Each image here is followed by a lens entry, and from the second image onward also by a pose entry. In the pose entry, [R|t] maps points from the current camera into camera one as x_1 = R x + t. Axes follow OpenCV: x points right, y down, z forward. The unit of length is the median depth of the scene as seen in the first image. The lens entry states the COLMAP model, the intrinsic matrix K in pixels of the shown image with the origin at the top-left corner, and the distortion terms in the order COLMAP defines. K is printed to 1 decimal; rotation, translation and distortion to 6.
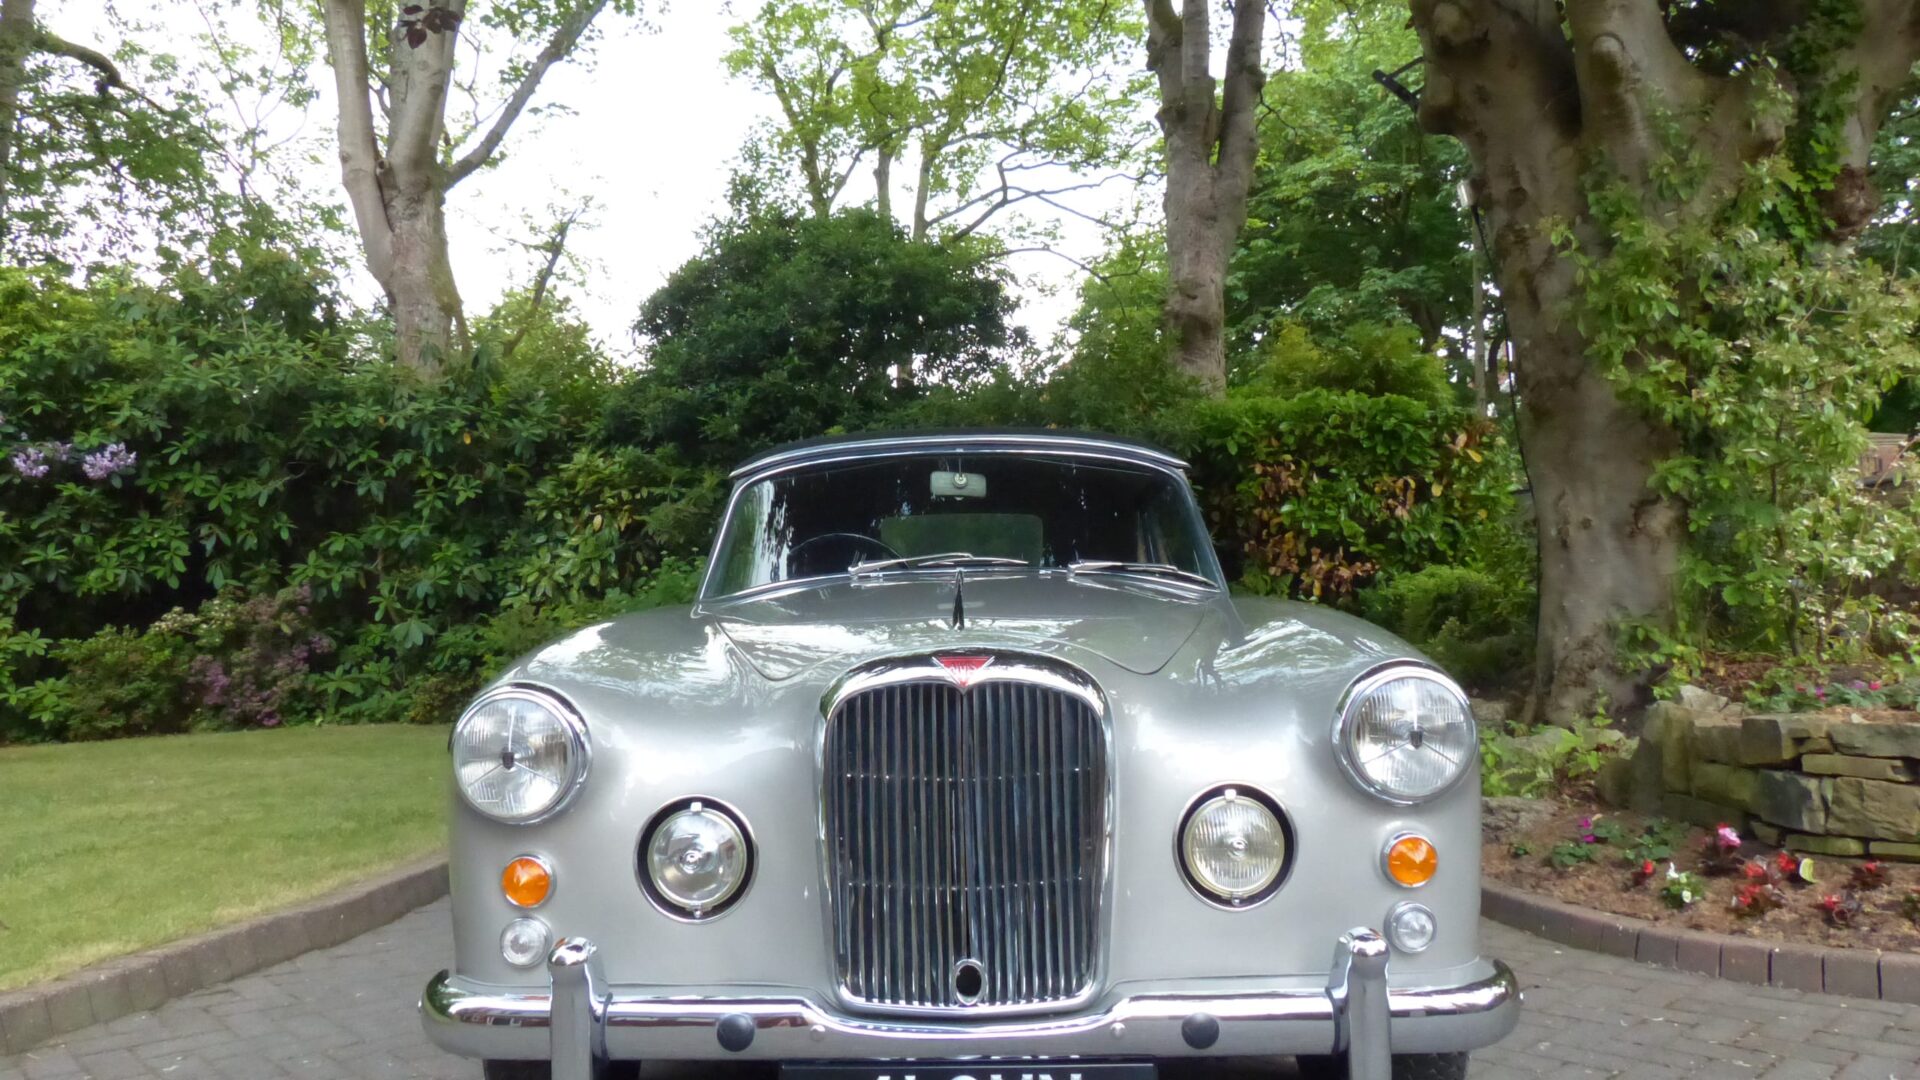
lens RADIAL K [[1444.8, 0, 949.5], [0, 1444.8, 527.3], [0, 0, 1]] dist [-0.033517, 0.028538]
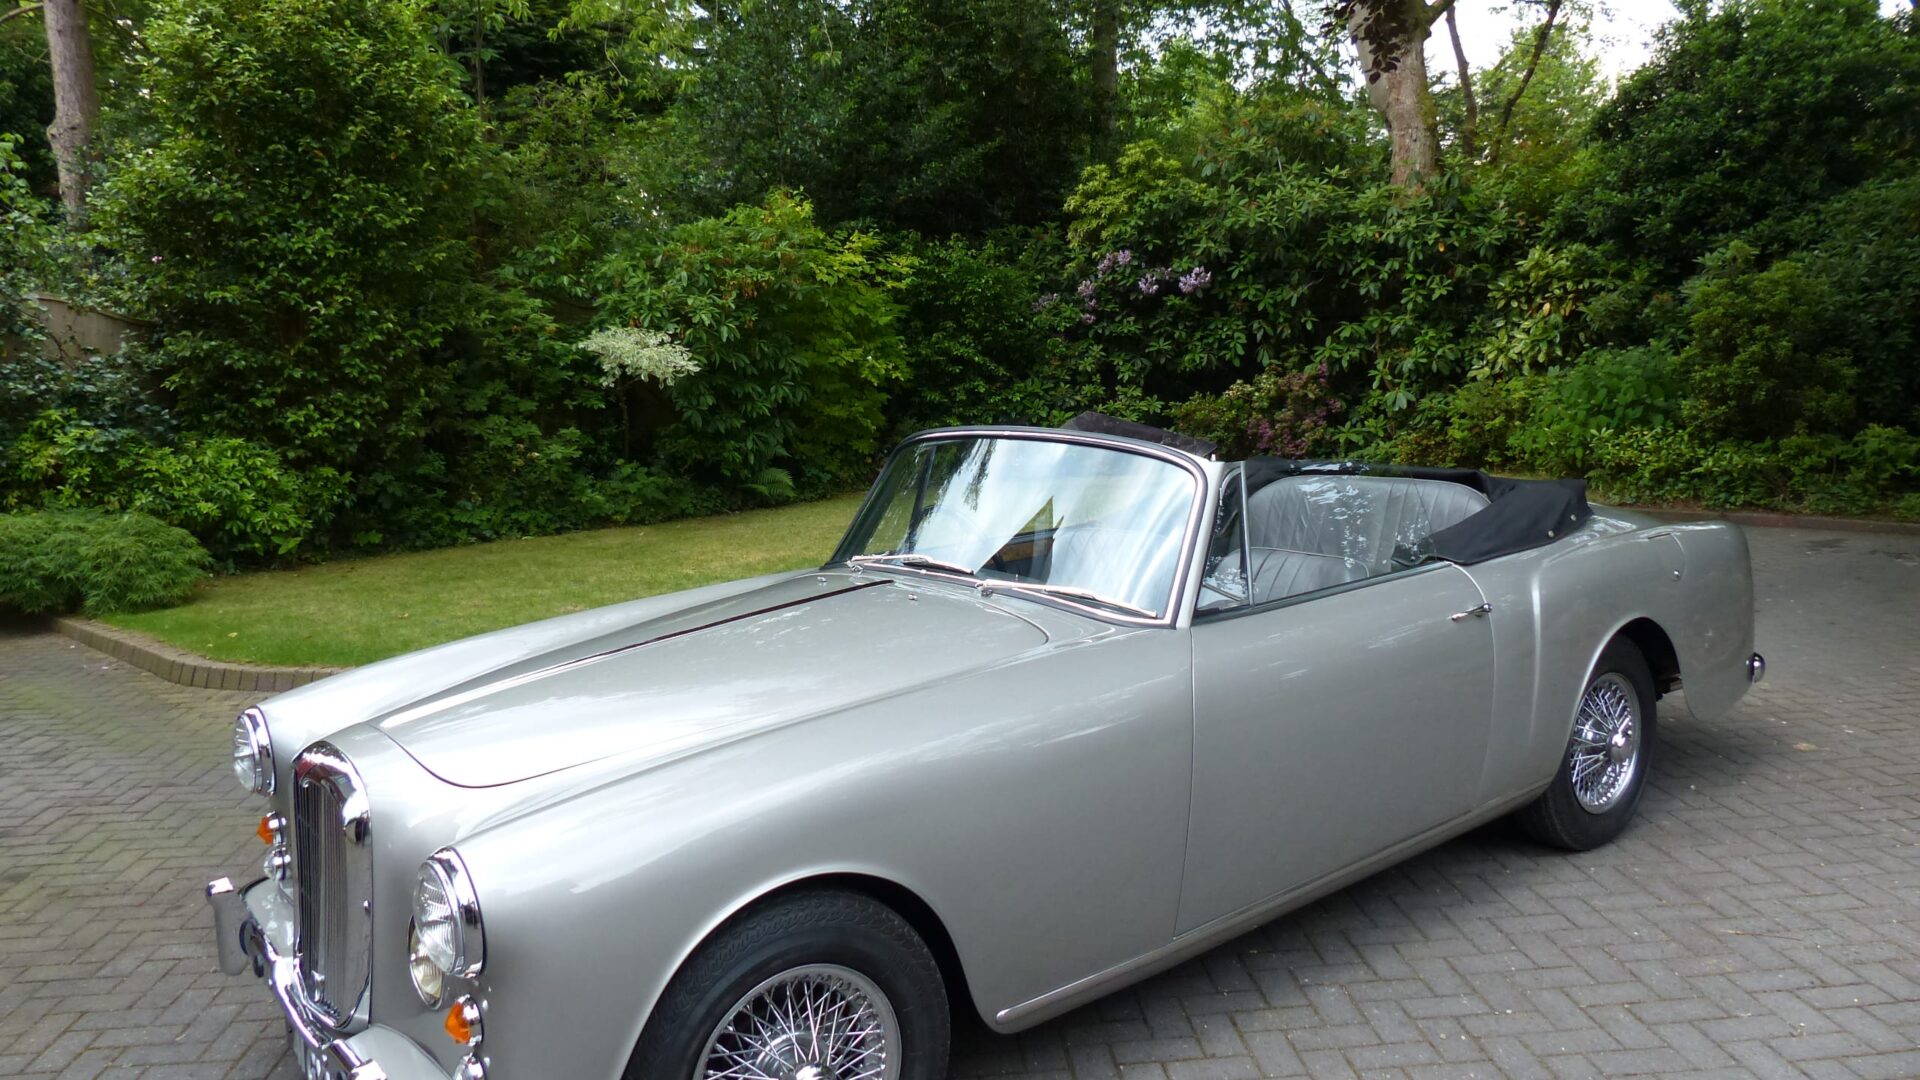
lens RADIAL K [[1444.8, 0, 973.7], [0, 1444.8, 547.0], [0, 0, 1]] dist [-0.033517, 0.028538]
pose [[0.781956, 0.079486, -0.618245, 0.162071], [0.057139, 0.978520, 0.198075, -0.083435], [0.620709, -0.190212, 0.760618, -0.299682]]
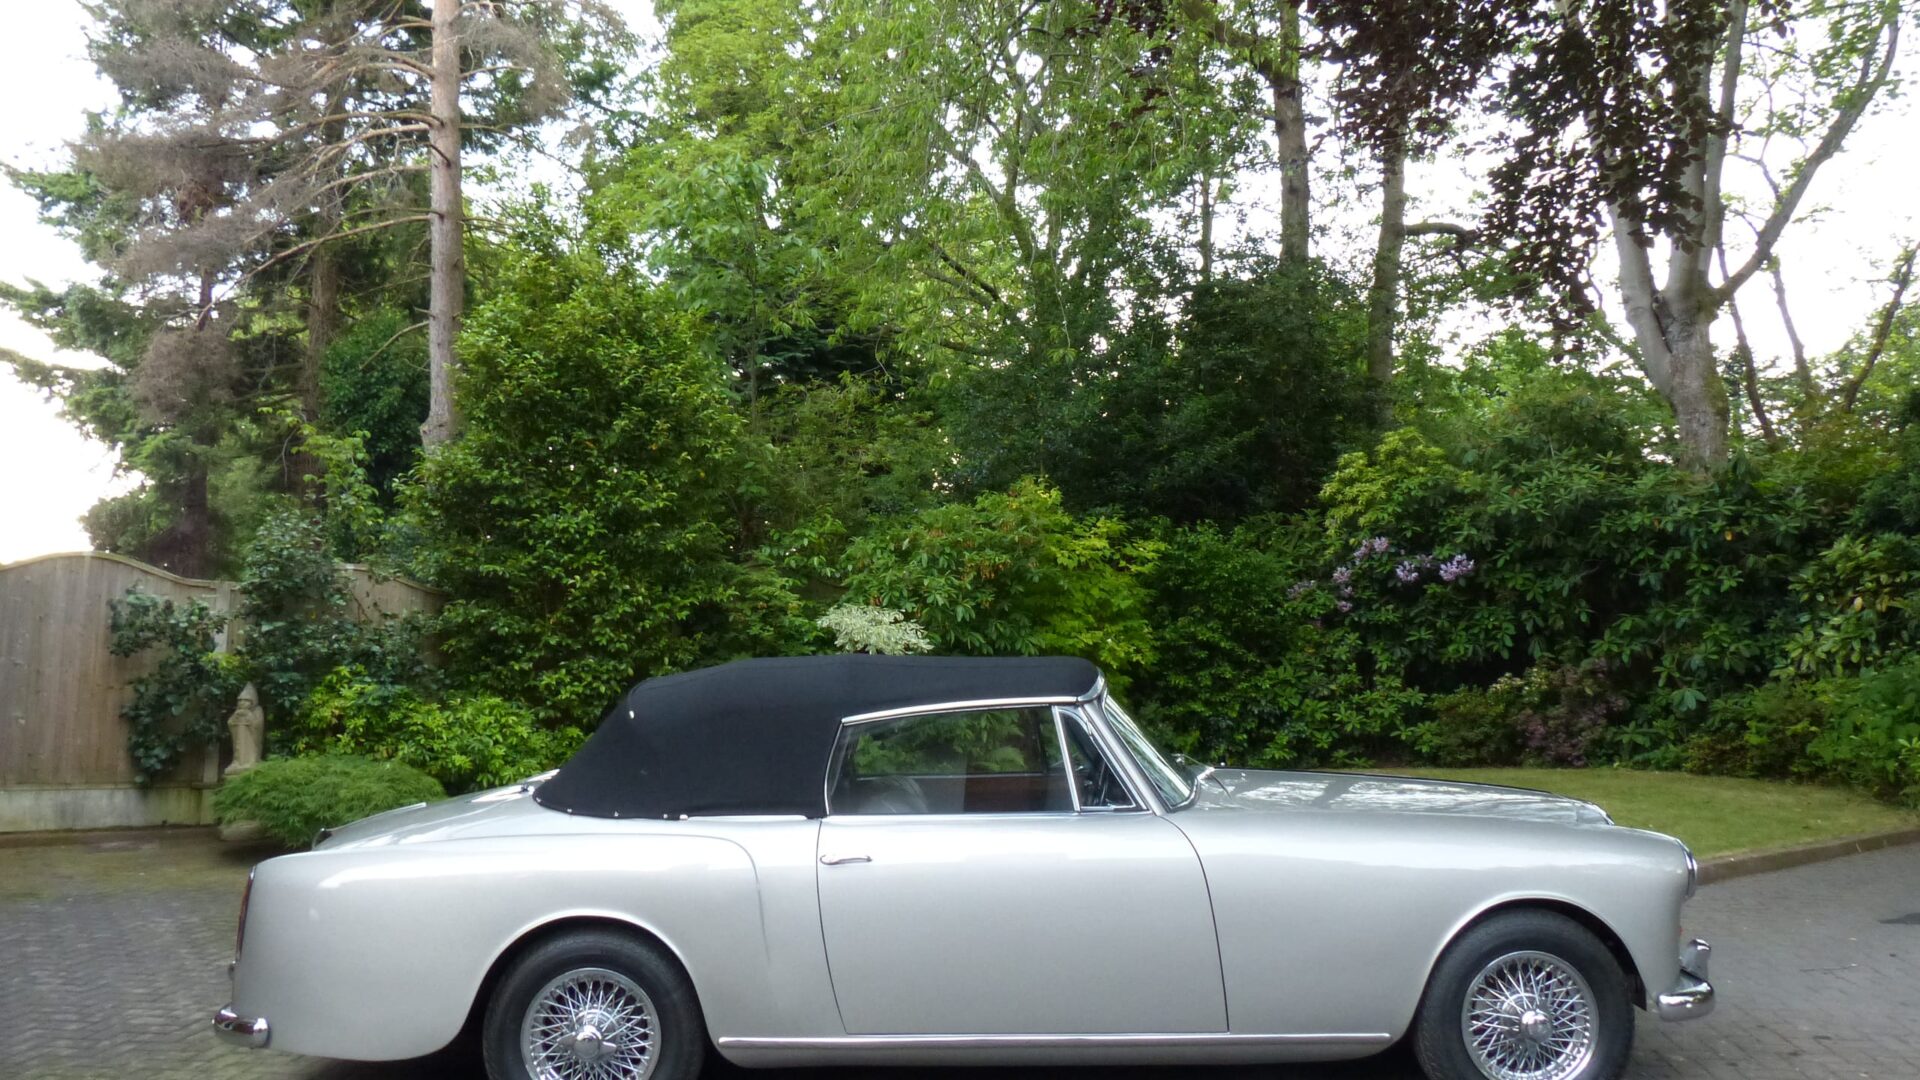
lens RADIAL K [[1444.8, 0, 965.6], [0, 1444.8, 547.2], [0, 0, 1]] dist [-0.033517, 0.028538]
pose [[0.616067, -0.035272, -0.786904, 0.221158], [0.047365, 0.998848, -0.007689, -0.078034], [0.786268, -0.032535, 0.617028, -0.237481]]
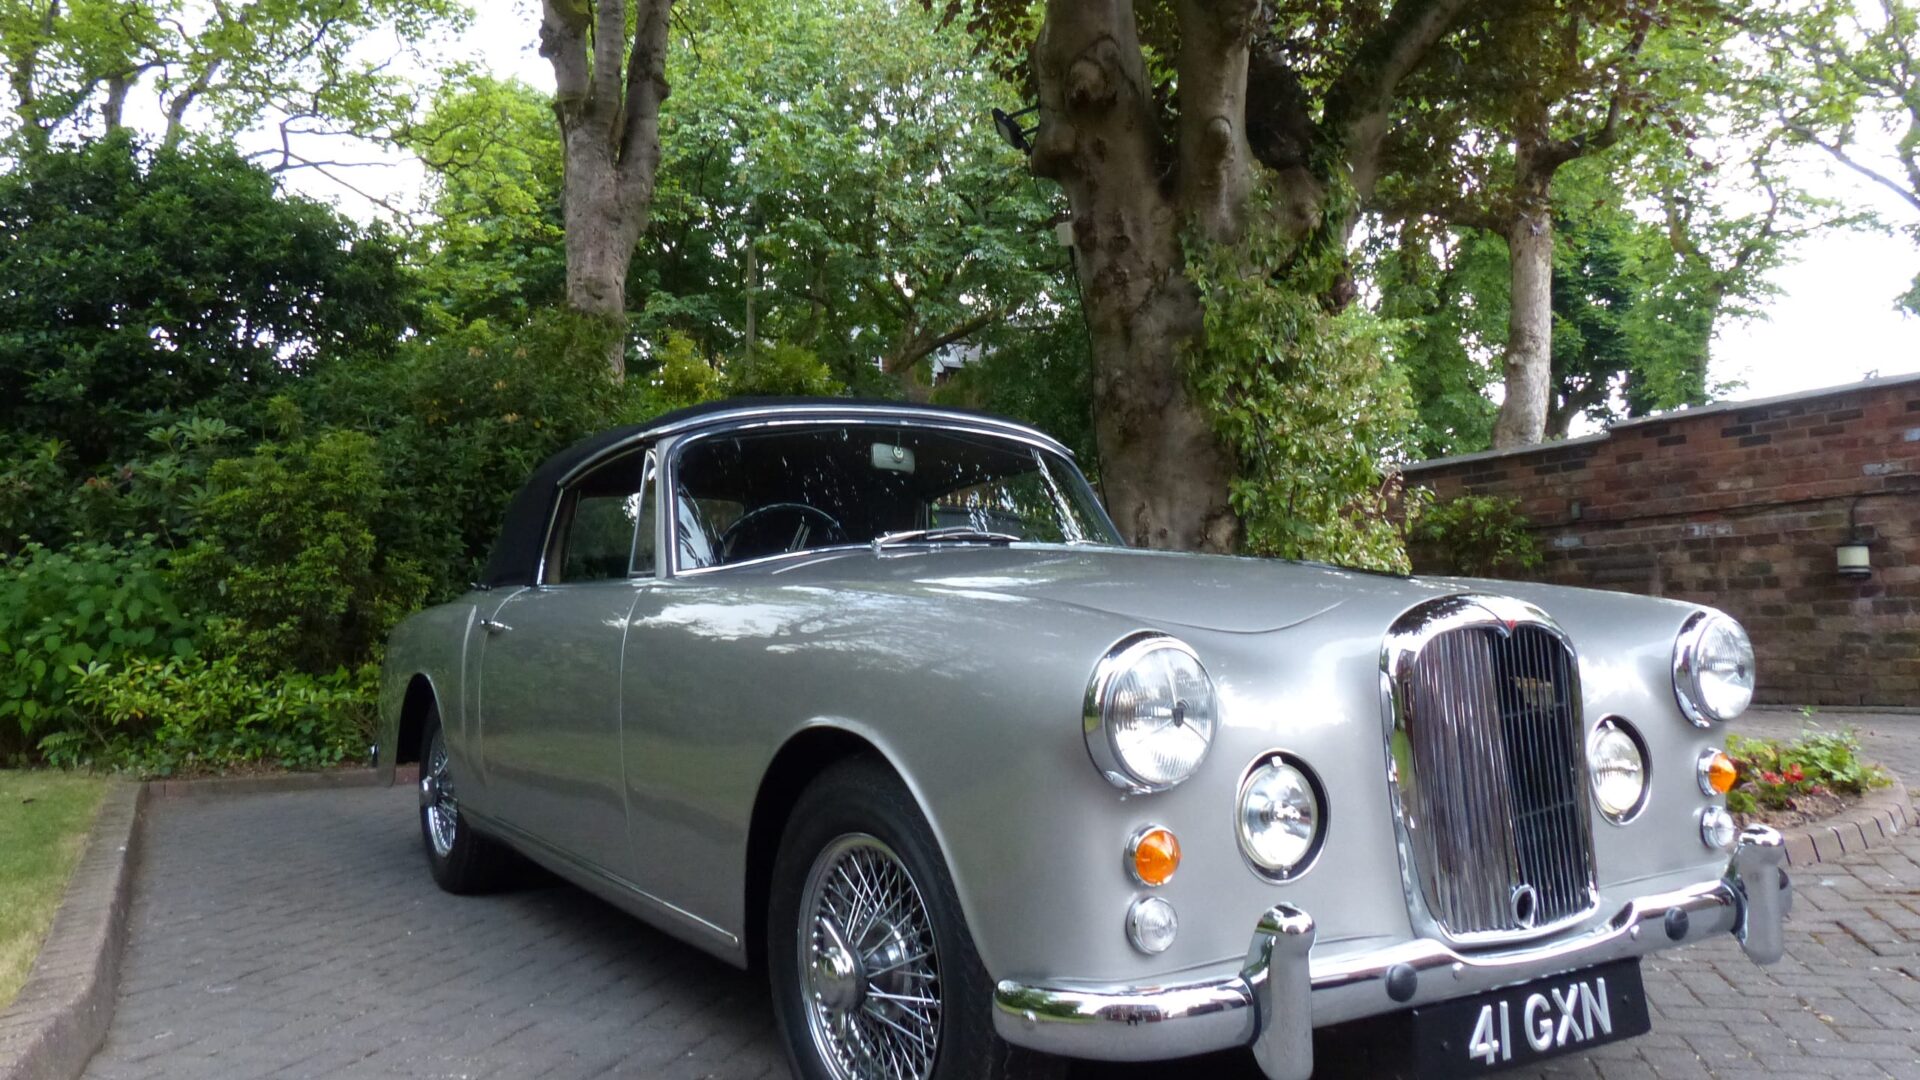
lens RADIAL K [[1444.8, 0, 930.8], [0, 1444.8, 522.1], [0, 0, 1]] dist [-0.033517, 0.028538]
pose [[0.844463, 0.040214, 0.534103, -0.184780], [-0.030461, 0.999169, -0.027069, 0.014227], [-0.534748, 0.006589, 0.844986, 0.066116]]
